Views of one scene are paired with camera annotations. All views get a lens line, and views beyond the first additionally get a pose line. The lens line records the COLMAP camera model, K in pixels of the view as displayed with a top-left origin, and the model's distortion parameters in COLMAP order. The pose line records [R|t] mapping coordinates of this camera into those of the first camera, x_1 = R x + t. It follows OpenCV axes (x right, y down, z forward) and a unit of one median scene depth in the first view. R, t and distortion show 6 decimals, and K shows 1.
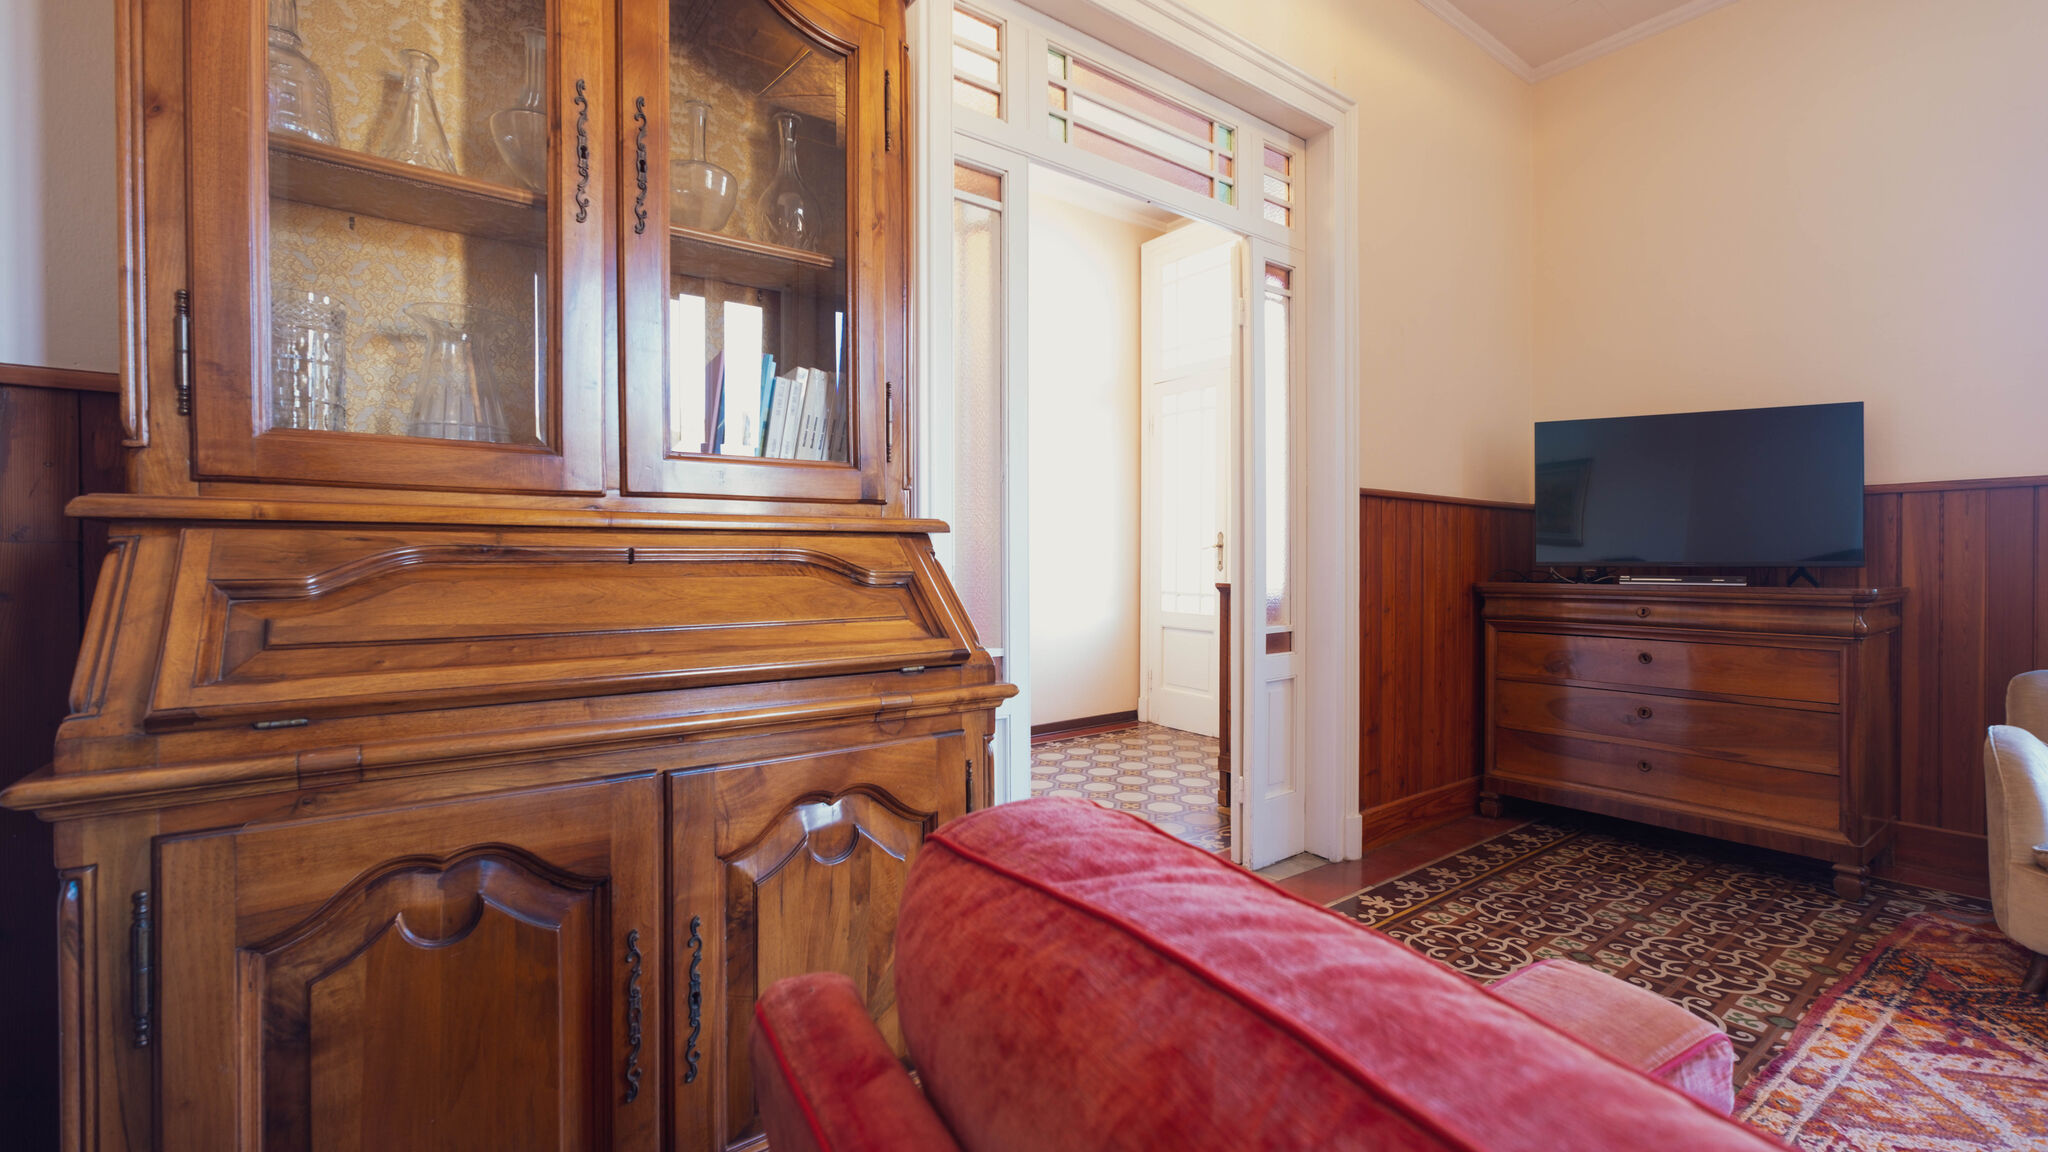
lens RADIAL K [[860.0, 0, 1016.3], [0, 860.0, 570.4], [0, 0, 1]] dist [-0.010162, 0.003473]
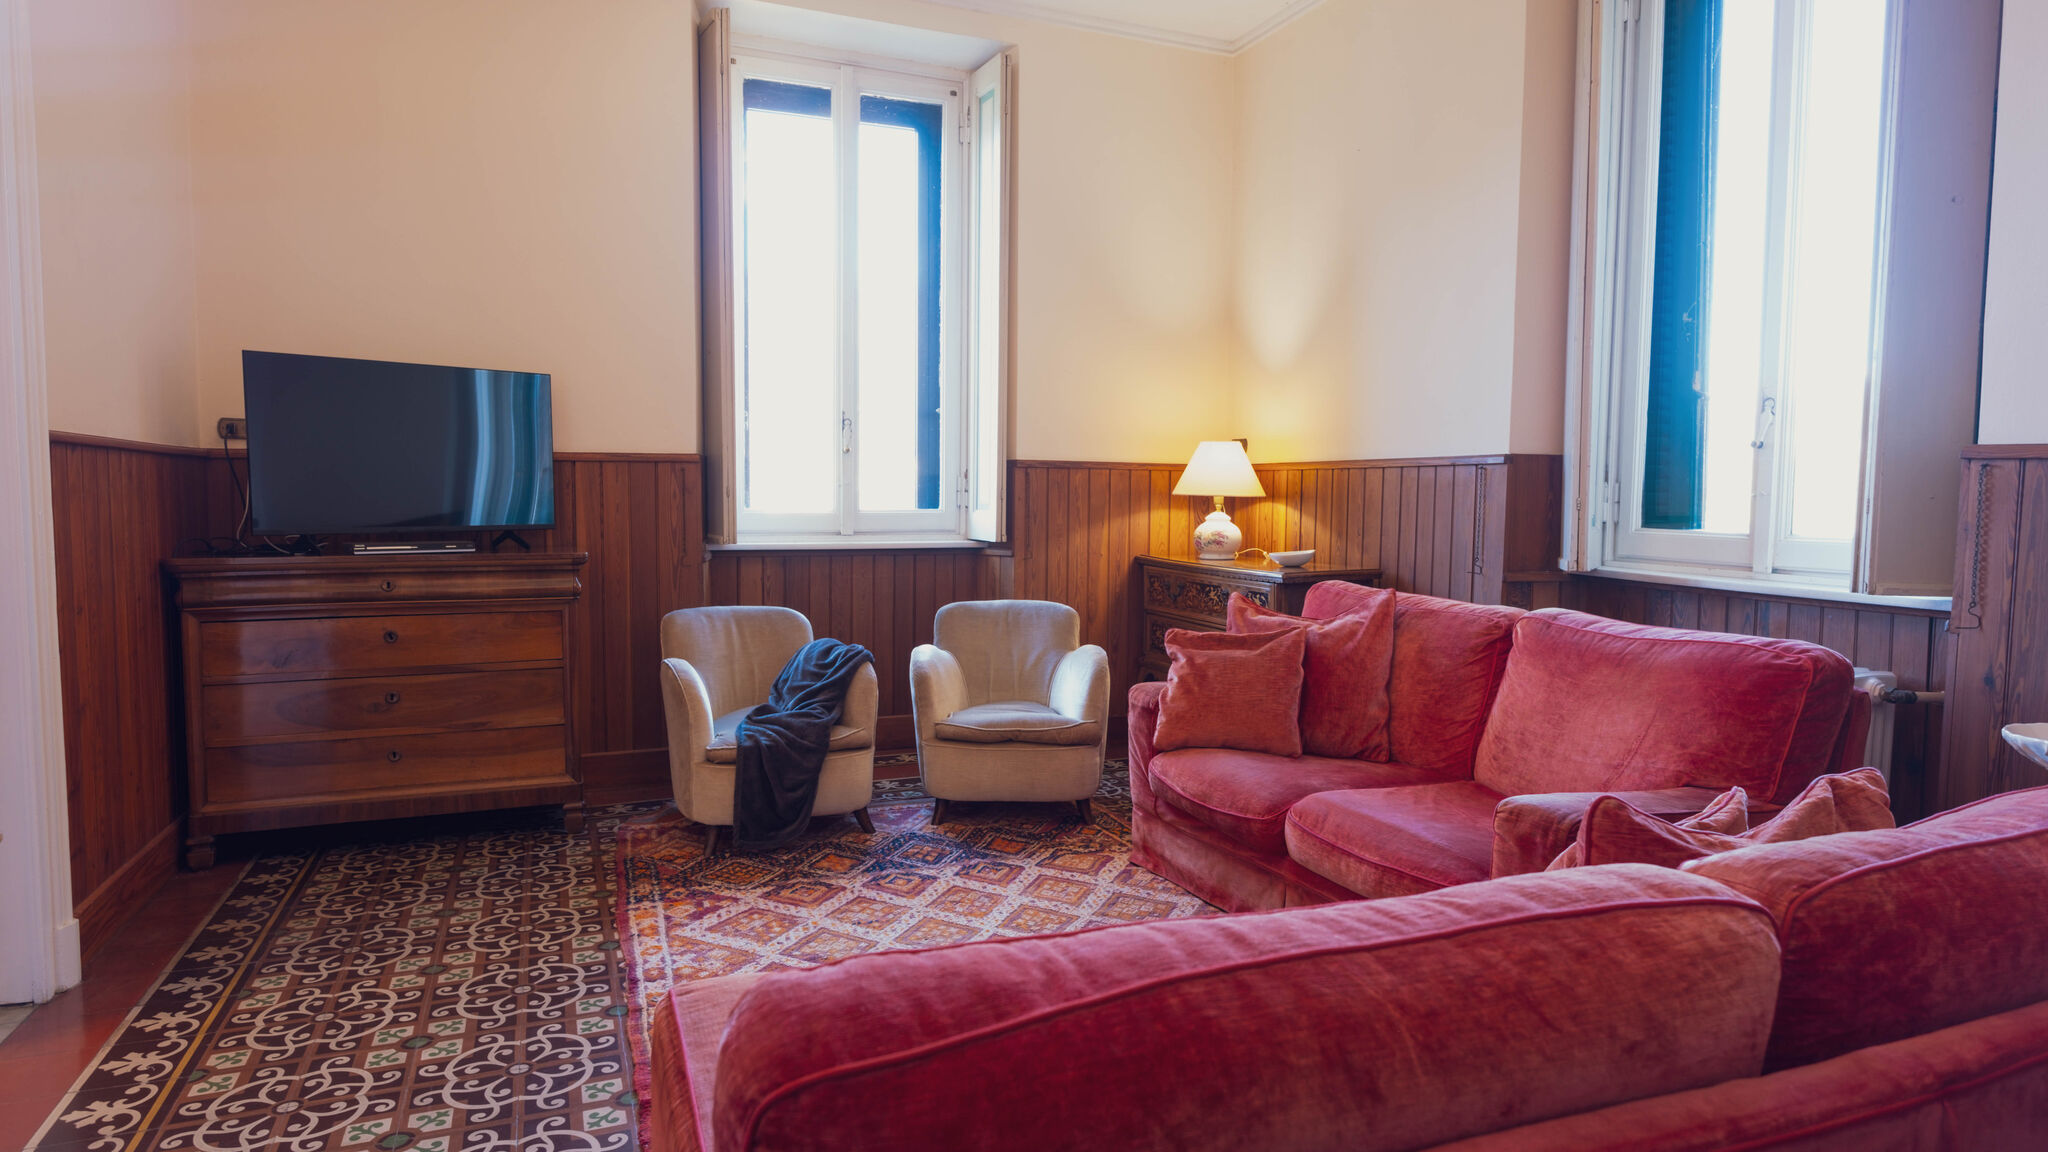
lens RADIAL K [[1165.7, 0, 1027.2], [0, 1165.7, 565.7], [0, 0, 1]] dist [0.011858, -0.004689]
pose [[0.247651, -0.060371, 0.966966, -0.336681], [0.002647, 0.998095, 0.061637, -0.054236], [-0.968846, -0.012705, 0.247339, 0.062086]]
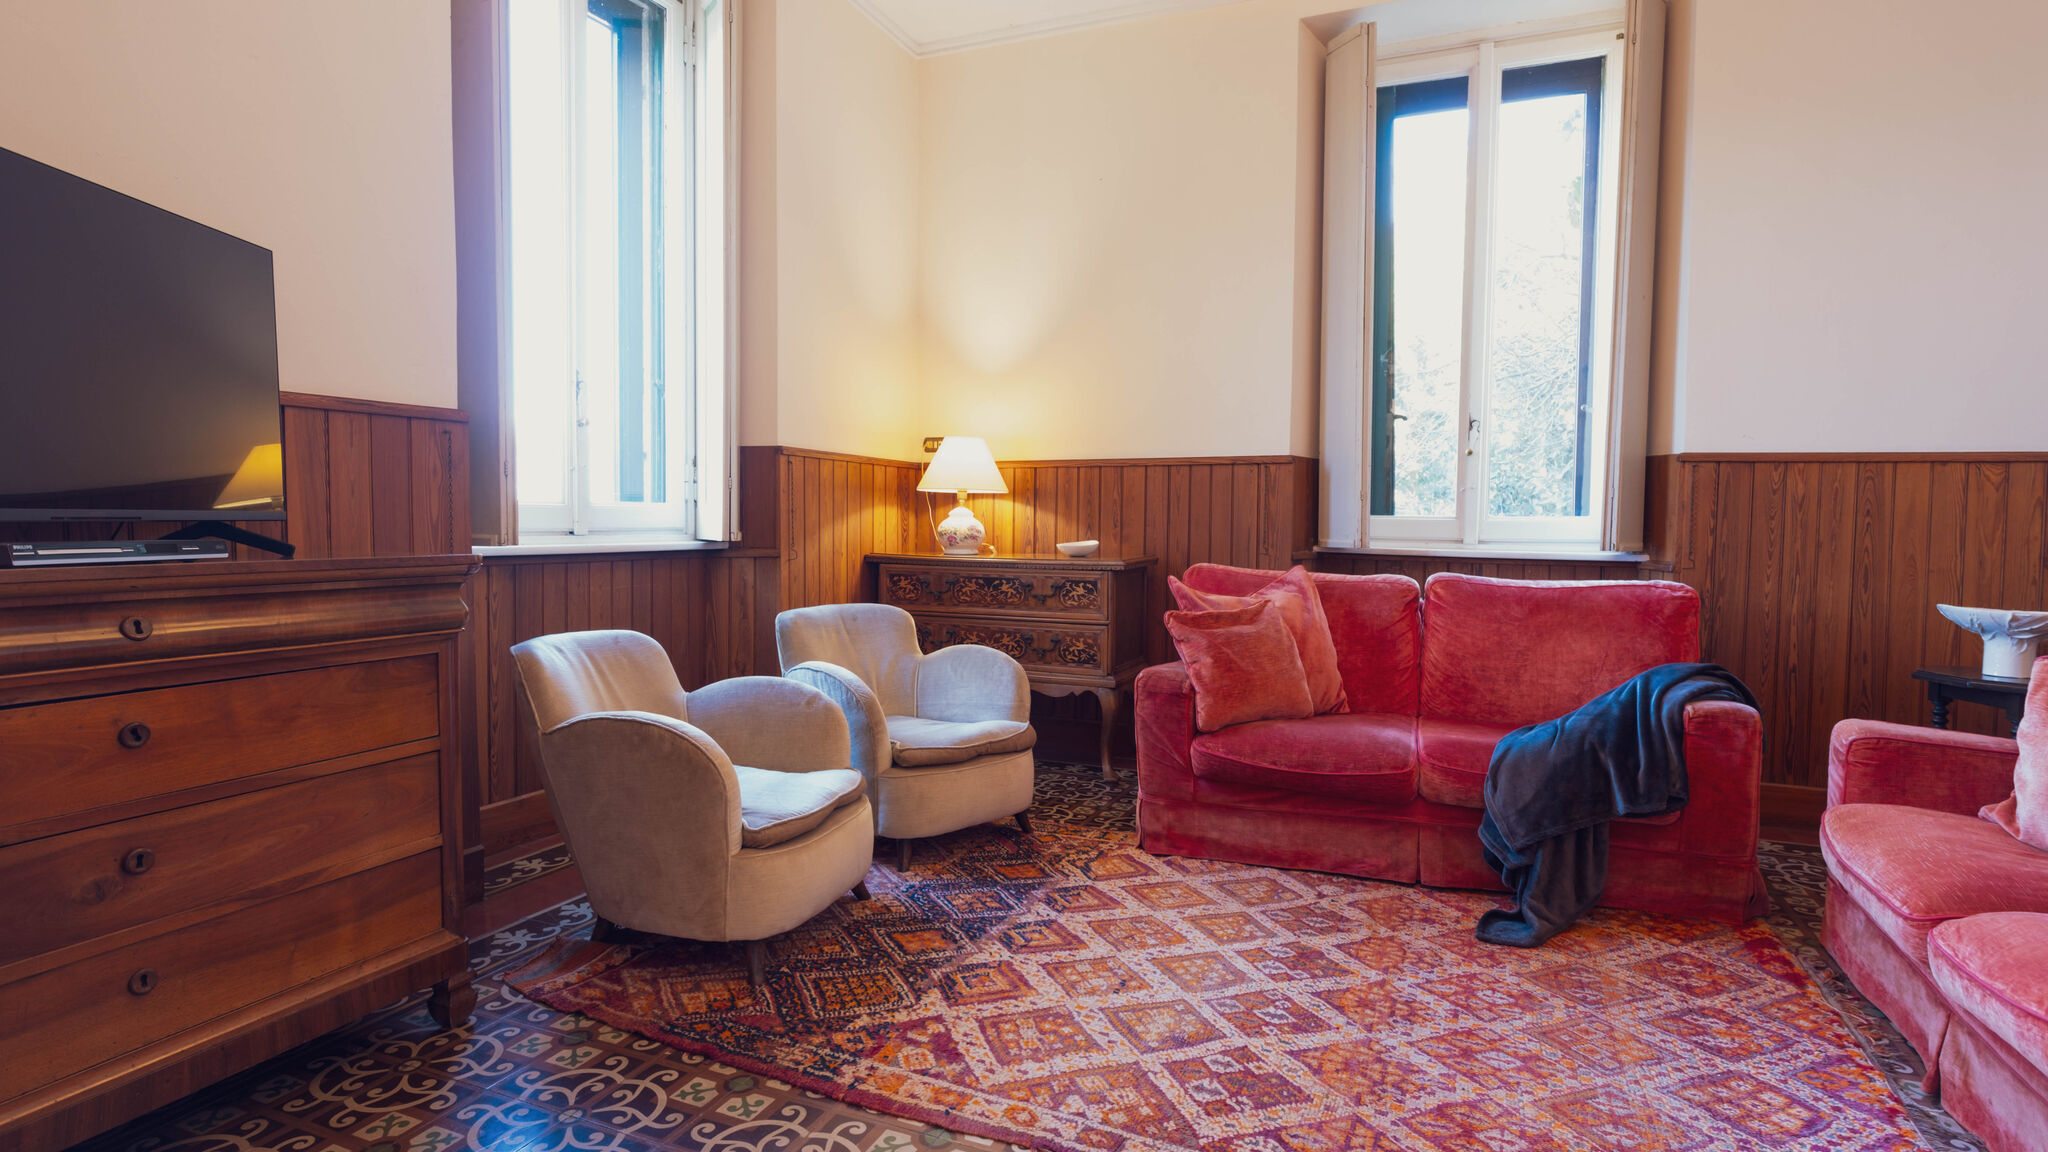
lens RADIAL K [[1035.8, 0, 1030.3], [0, 1035.8, 571.2], [0, 0, 1]] dist [-0.006031, 0.001224]
pose [[-0.503925, -0.045863, 0.862529, 0.081620], [0.001143, 0.998553, 0.053764, -0.007929], [-0.863747, 0.028079, -0.503143, 1.046164]]
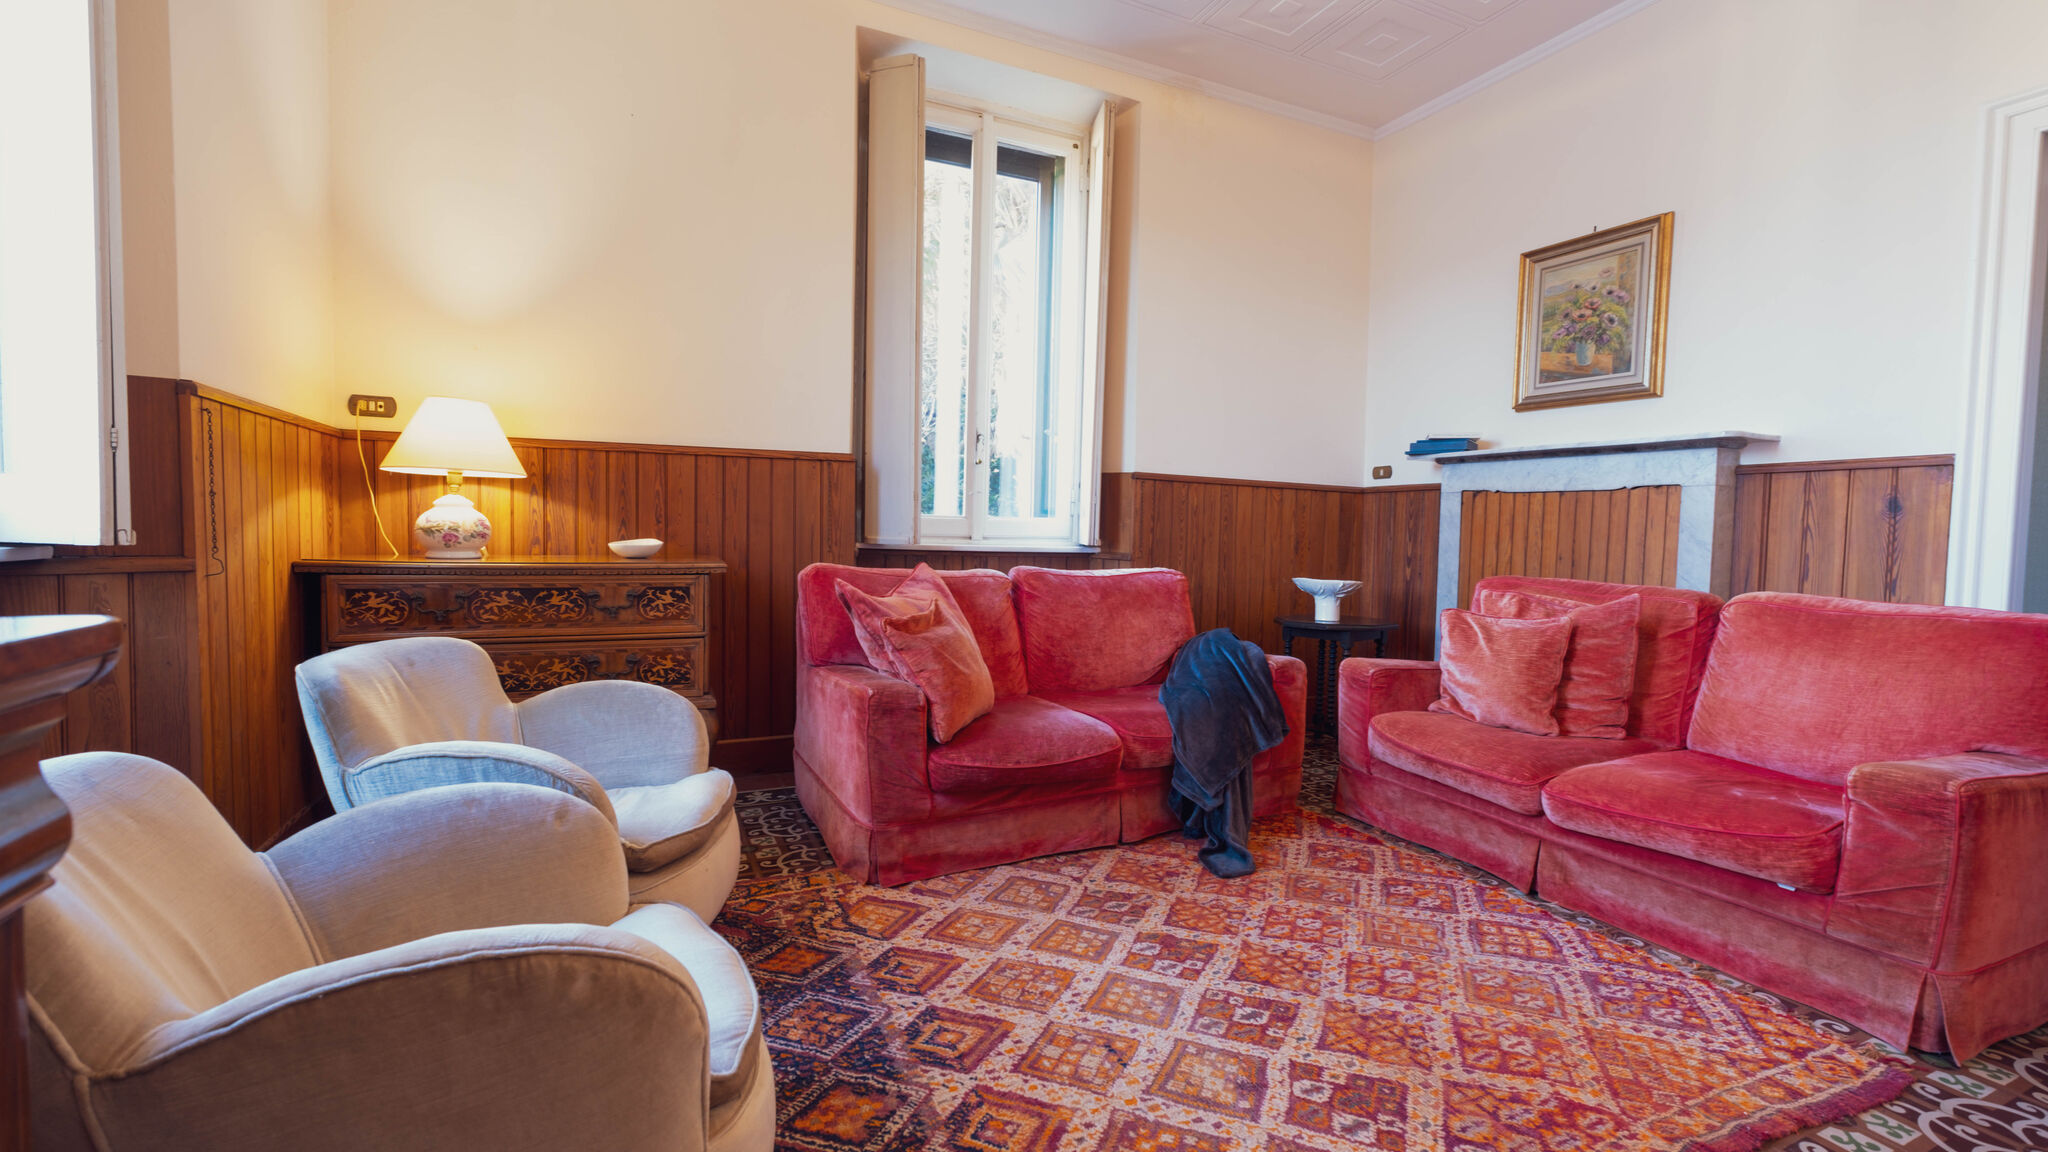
lens RADIAL K [[860.0, 0, 1024.8], [0, 860.0, 563.5], [0, 0, 1]] dist [-0.010162, 0.003473]
pose [[-0.977972, -0.028660, 0.206758, 0.748178], [-0.017628, 0.998331, 0.055001, -0.007650], [-0.207989, 0.050144, -0.976845, 1.170837]]
